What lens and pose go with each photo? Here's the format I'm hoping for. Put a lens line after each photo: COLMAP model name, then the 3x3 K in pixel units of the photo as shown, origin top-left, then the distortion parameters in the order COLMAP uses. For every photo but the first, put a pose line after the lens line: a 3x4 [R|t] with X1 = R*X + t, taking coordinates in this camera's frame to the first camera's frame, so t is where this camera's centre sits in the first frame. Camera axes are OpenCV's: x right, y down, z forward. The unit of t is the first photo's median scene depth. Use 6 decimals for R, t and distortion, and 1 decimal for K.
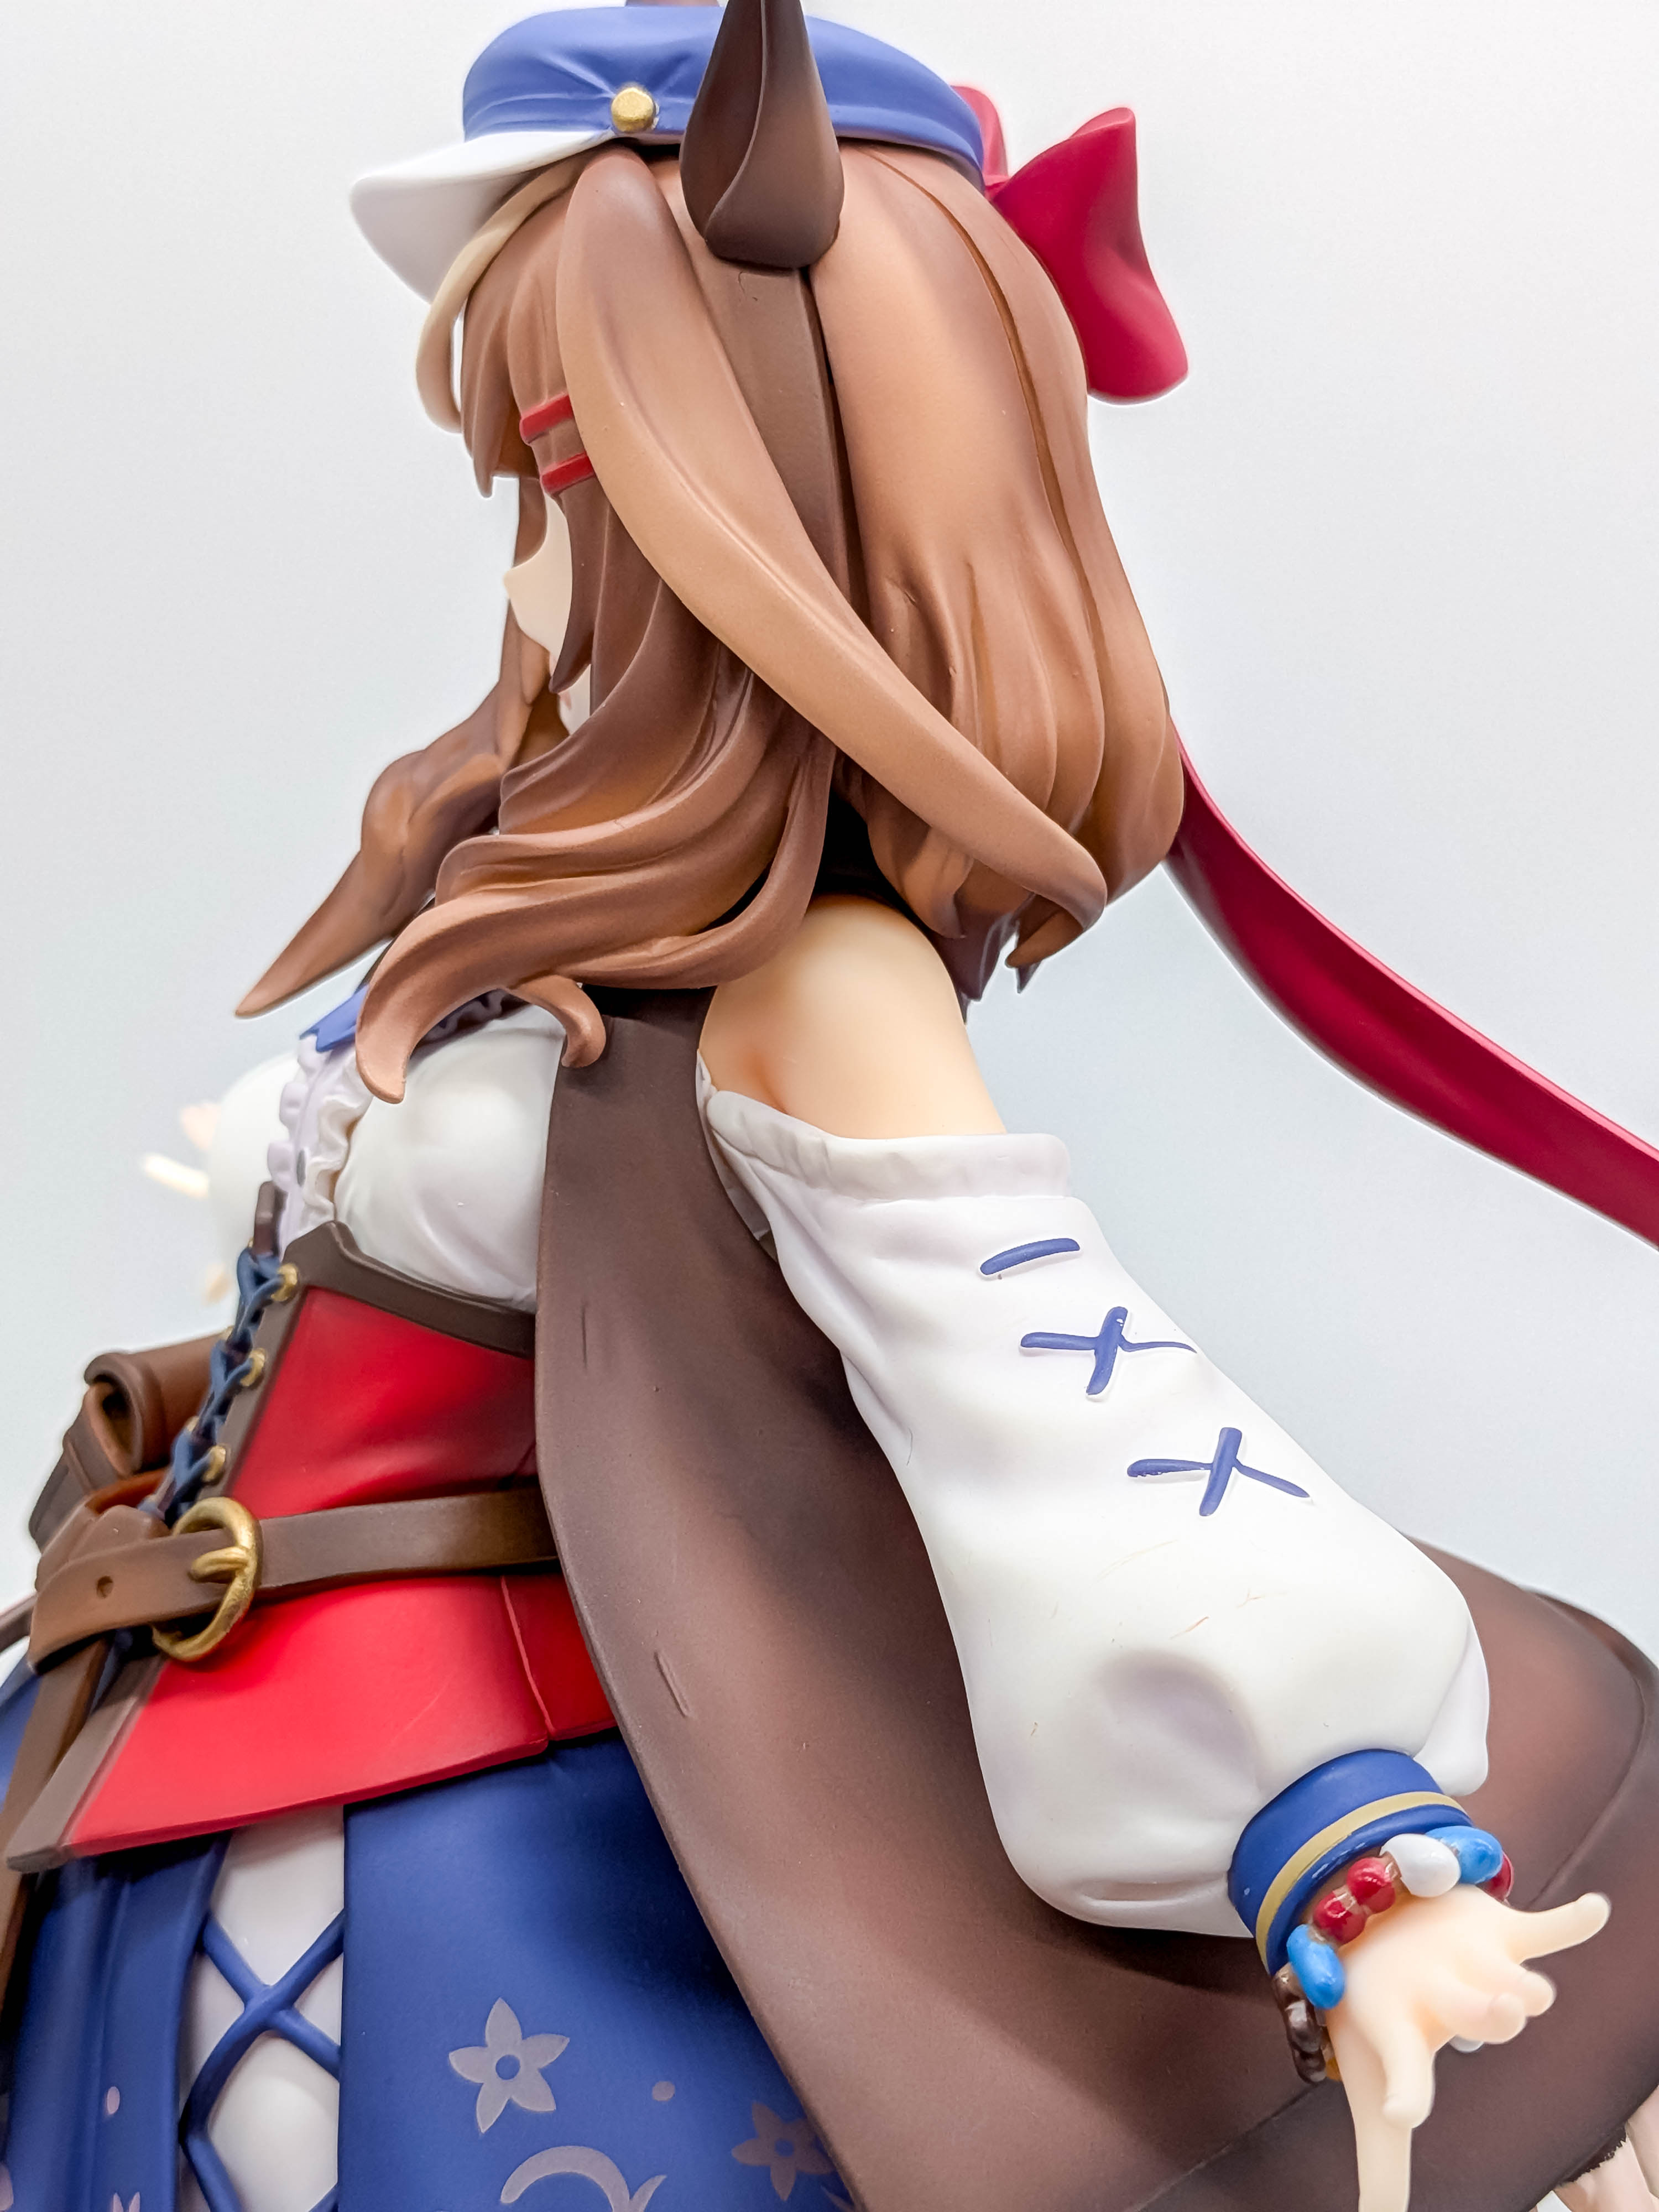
lens RADIAL K [[3271.2, 0, 890.2], [0, 3271.2, 1023.3], [0, 0, 1]] dist [0.080798, 0.000000]
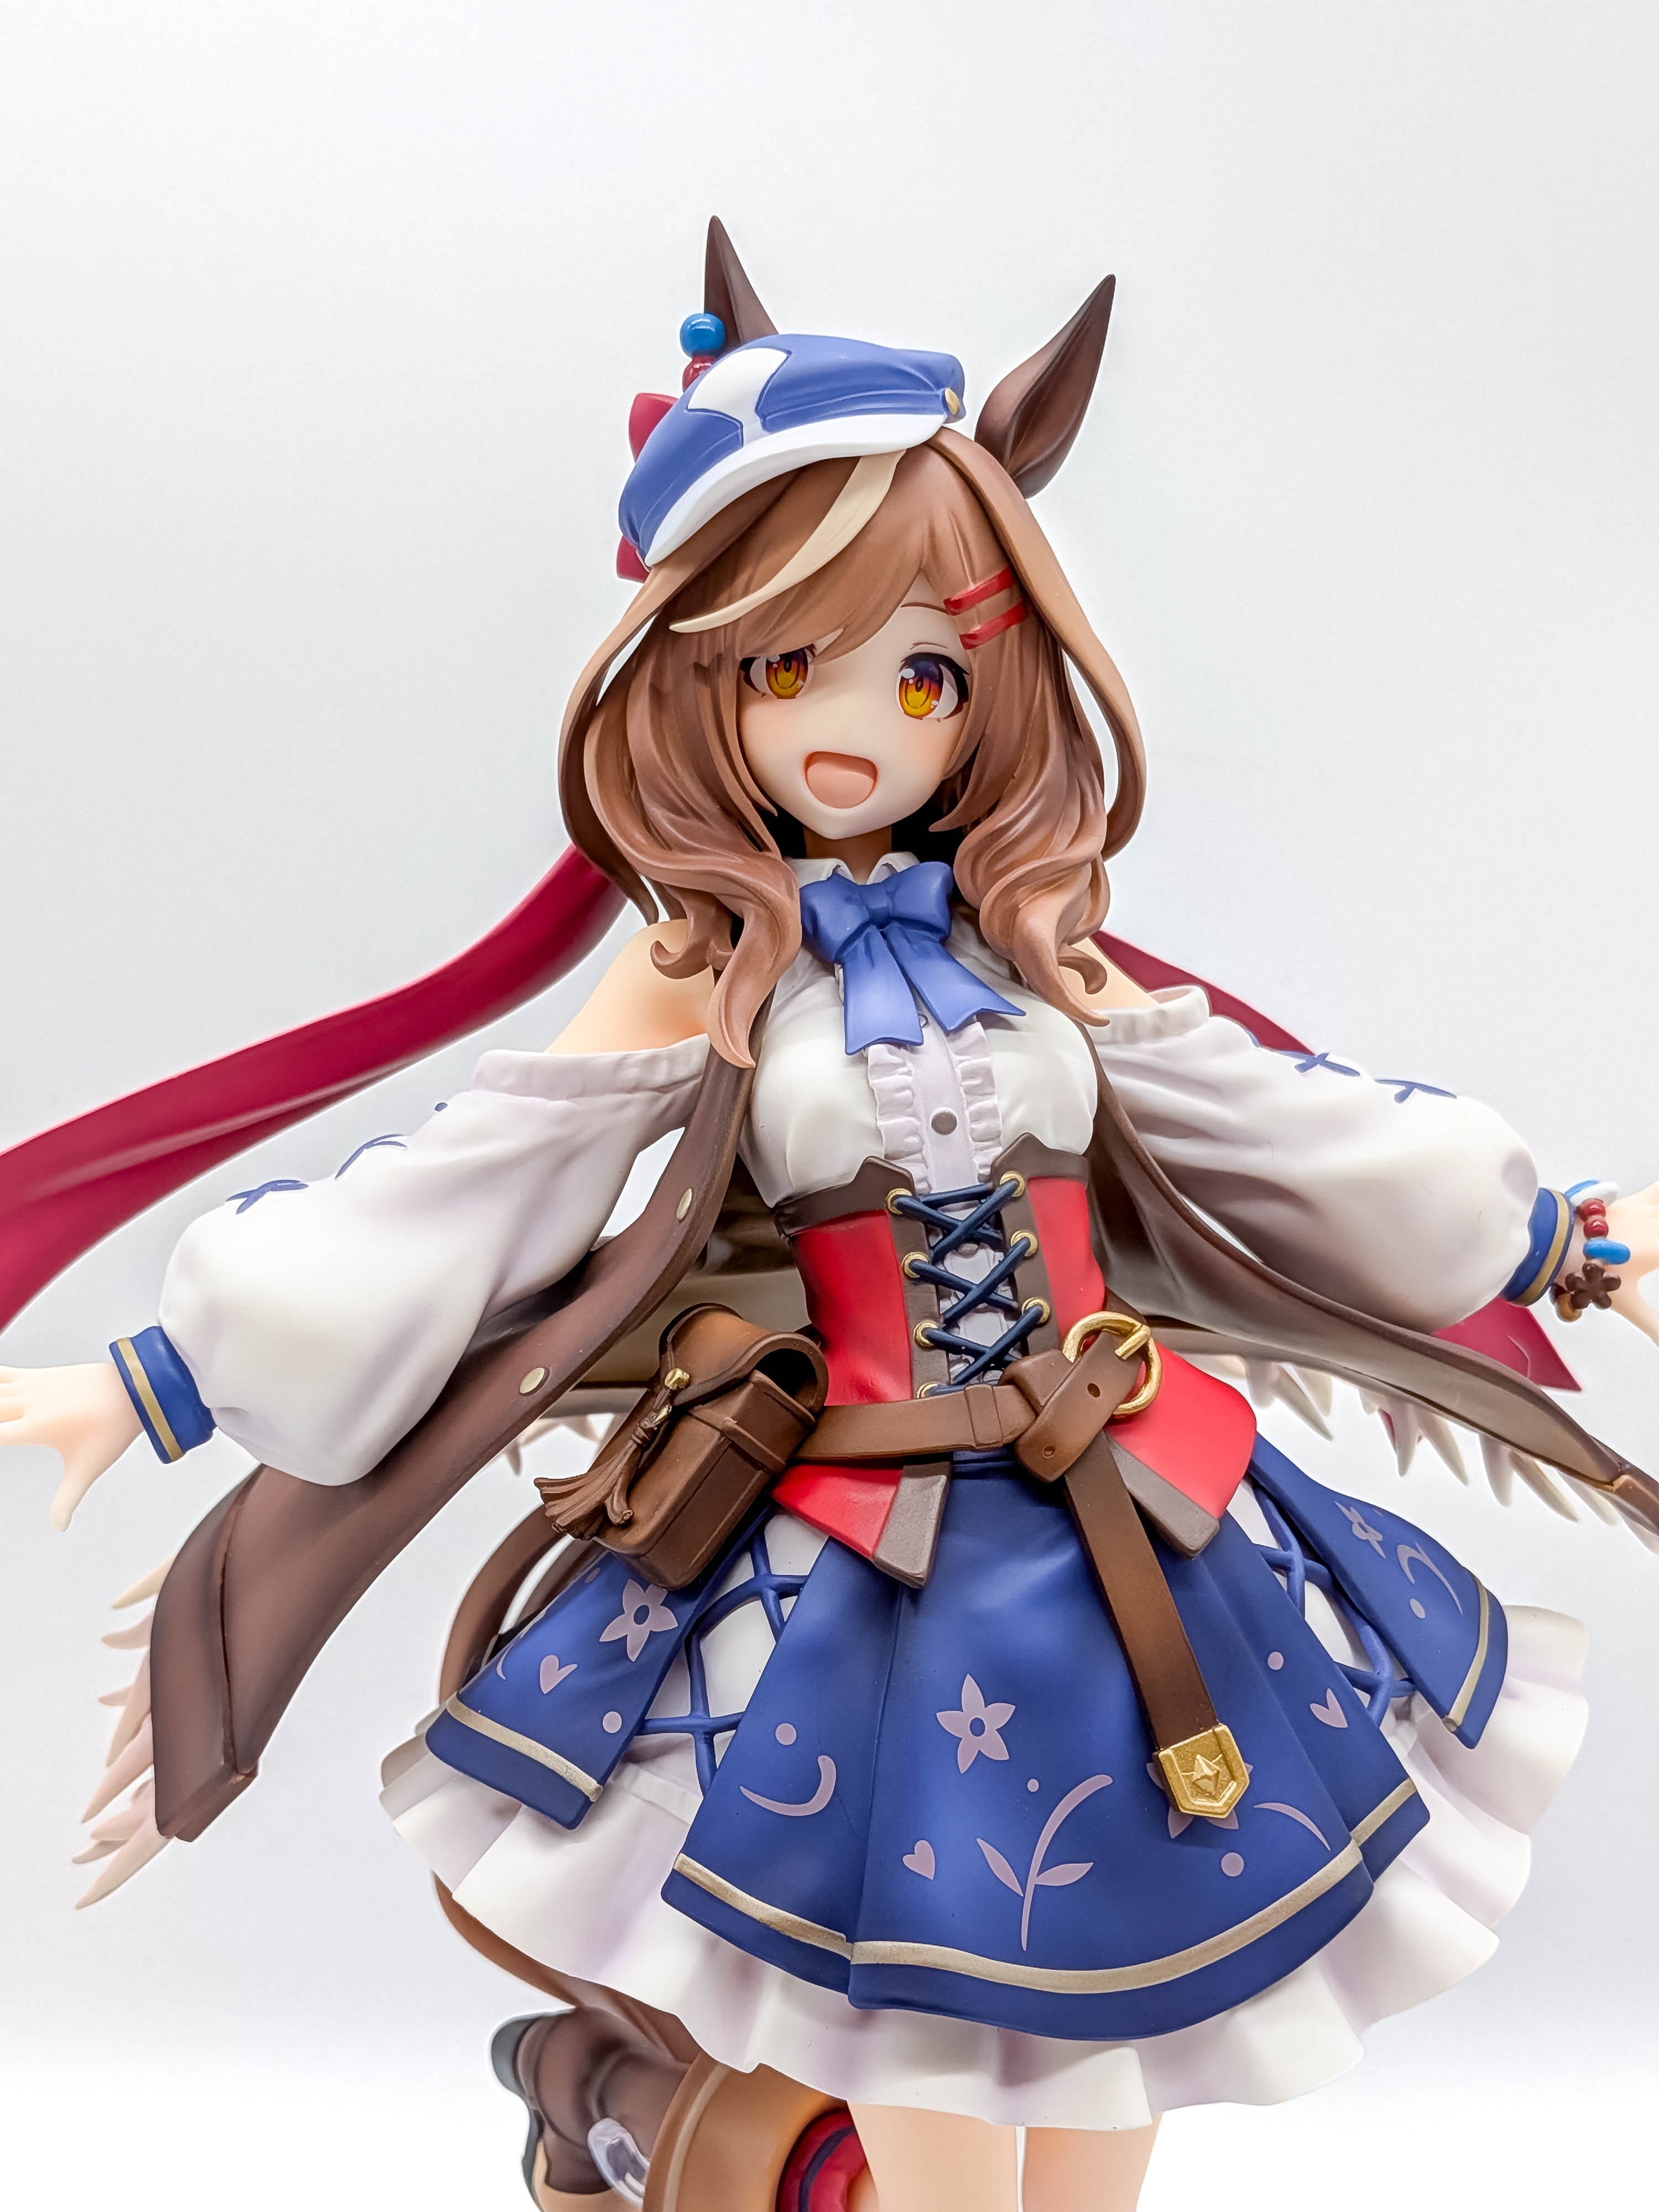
lens RADIAL K [[3271.2, 0, 806.5], [0, 3271.2, 1134.8], [0, 0, 1]] dist [0.080798, 0.000000]
pose [[0.259214, -0.183389, 0.948249, -1.651162], [0.257254, 0.959449, 0.115232, -0.139738], [-0.930929, 0.214071, 0.295880, 0.672874]]
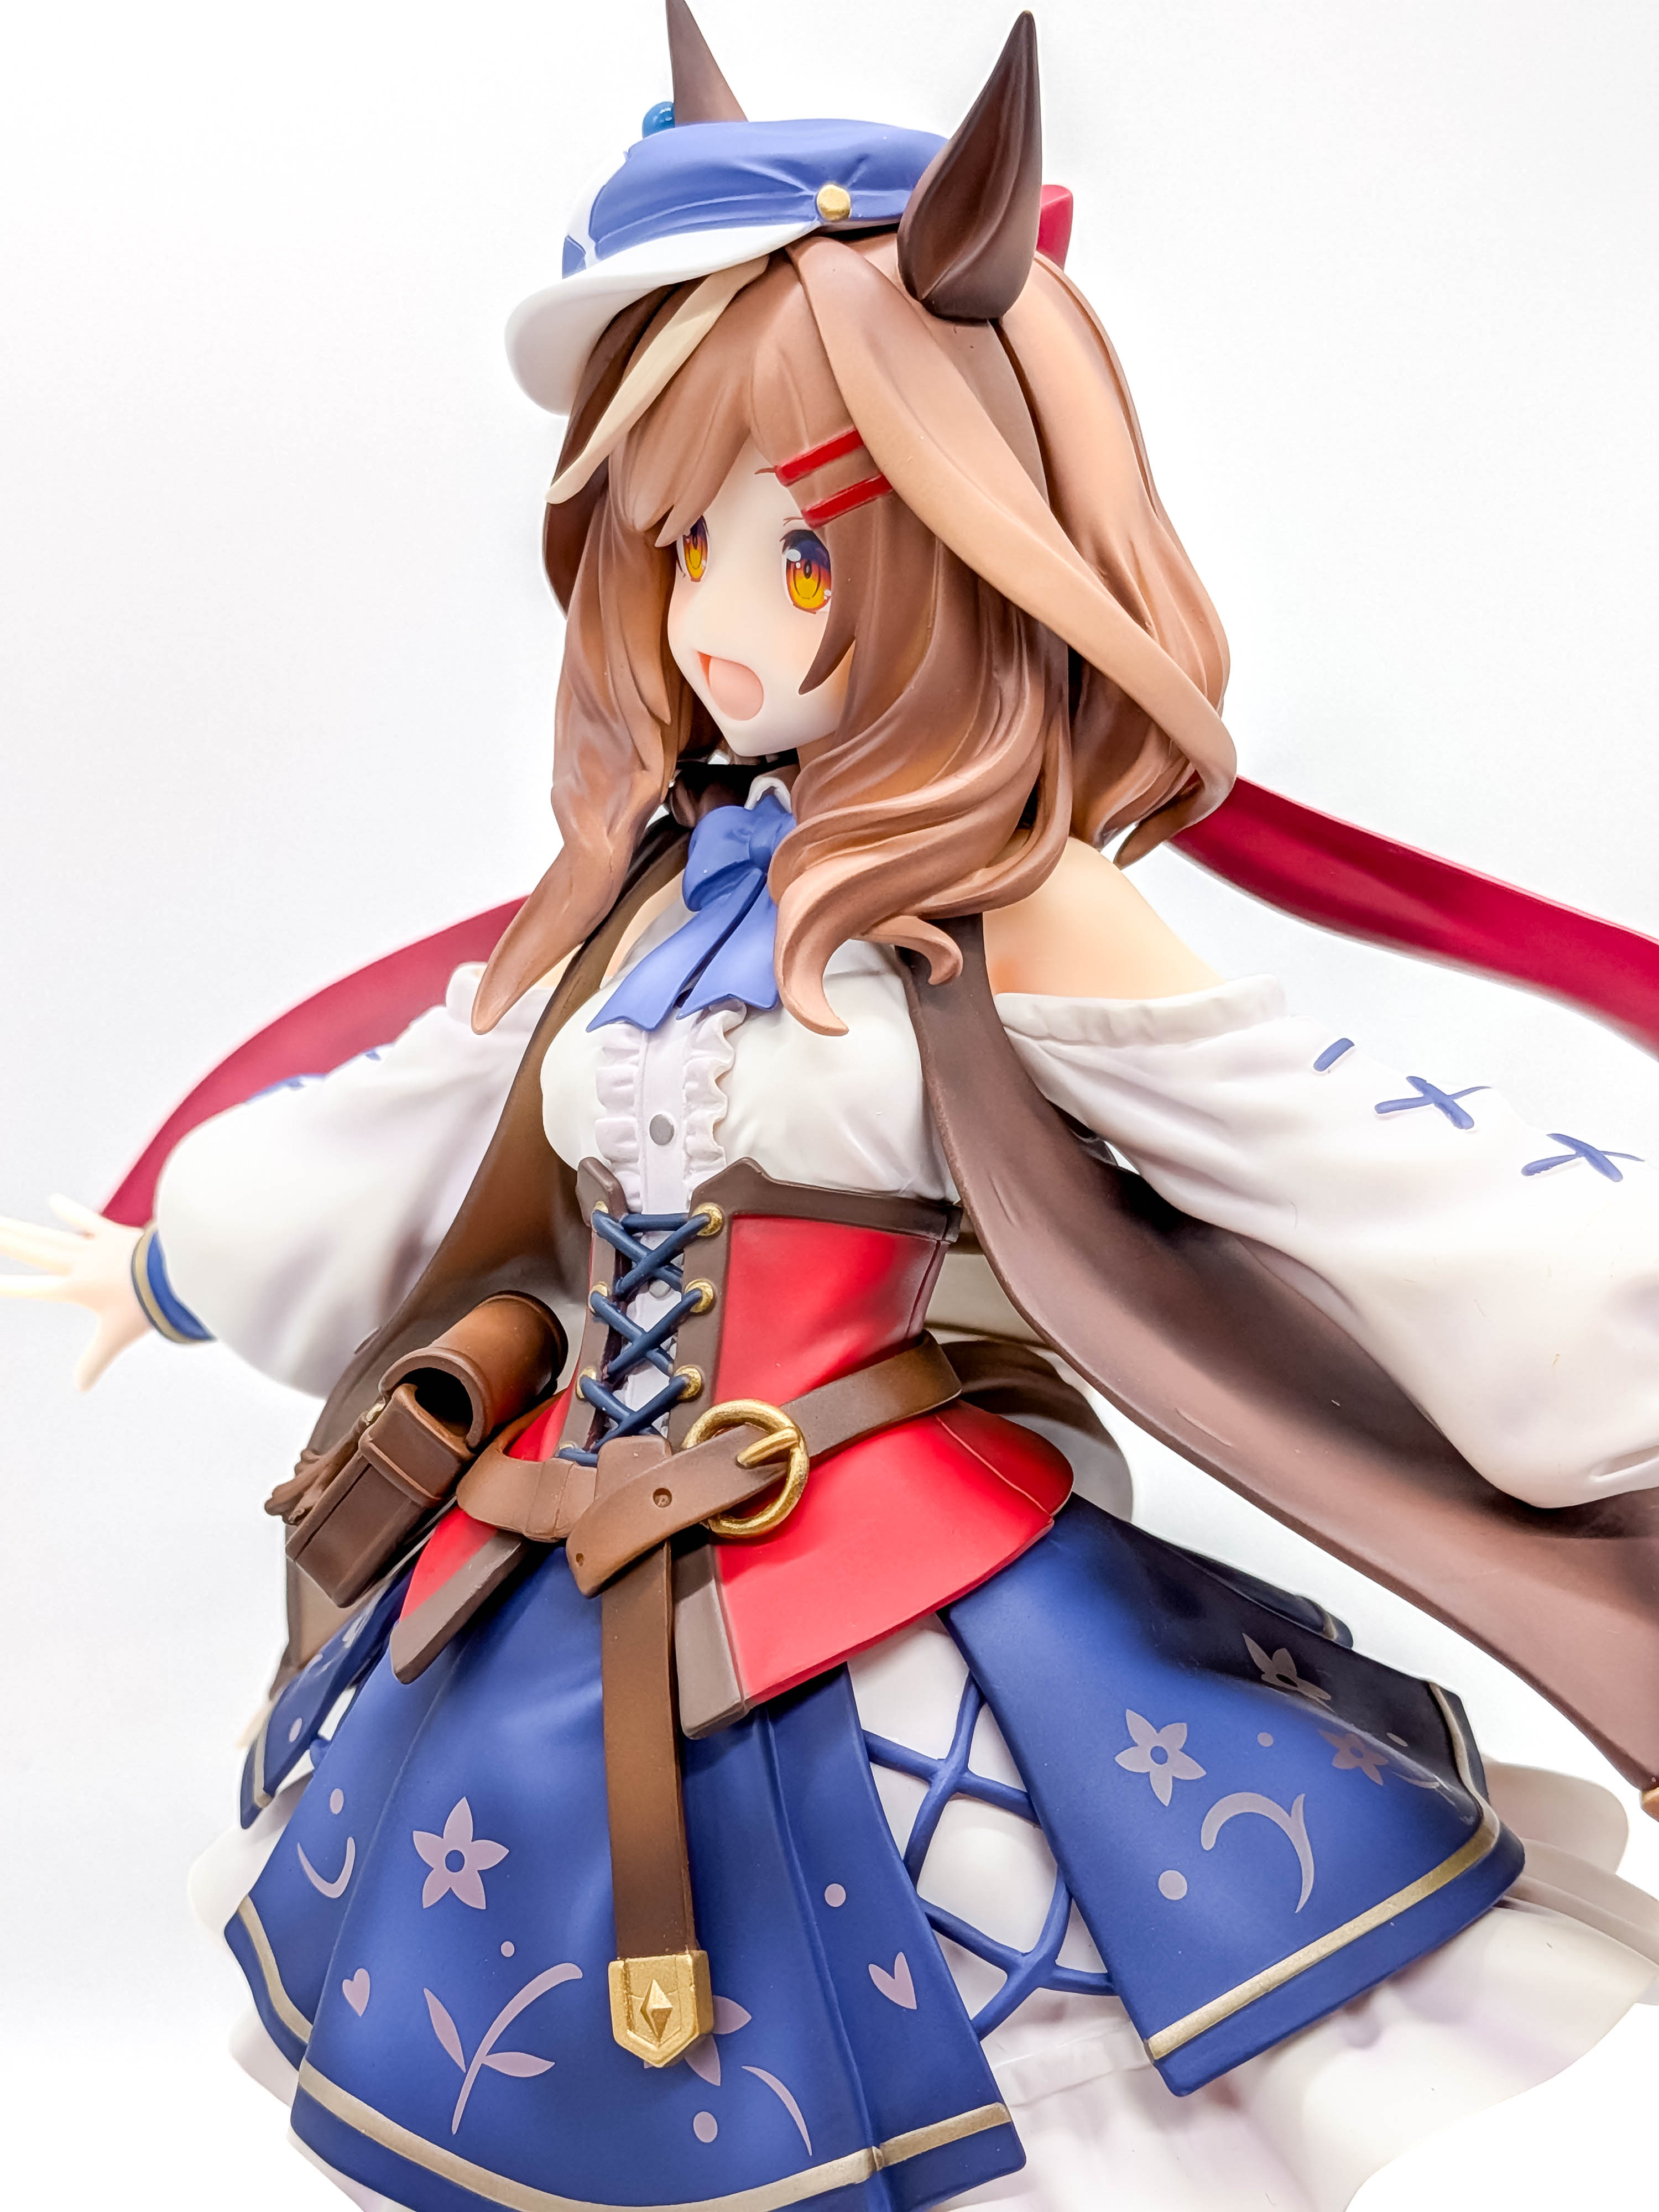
lens RADIAL K [[3271.2, 0, 735.6], [0, 3271.2, 1124.6], [0, 0, 1]] dist [0.080798, 0.000000]
pose [[0.872839, -0.187265, 0.450648, -0.720970], [0.193335, 0.980577, 0.033013, 0.009399], [-0.448077, 0.058311, 0.892091, -0.049585]]
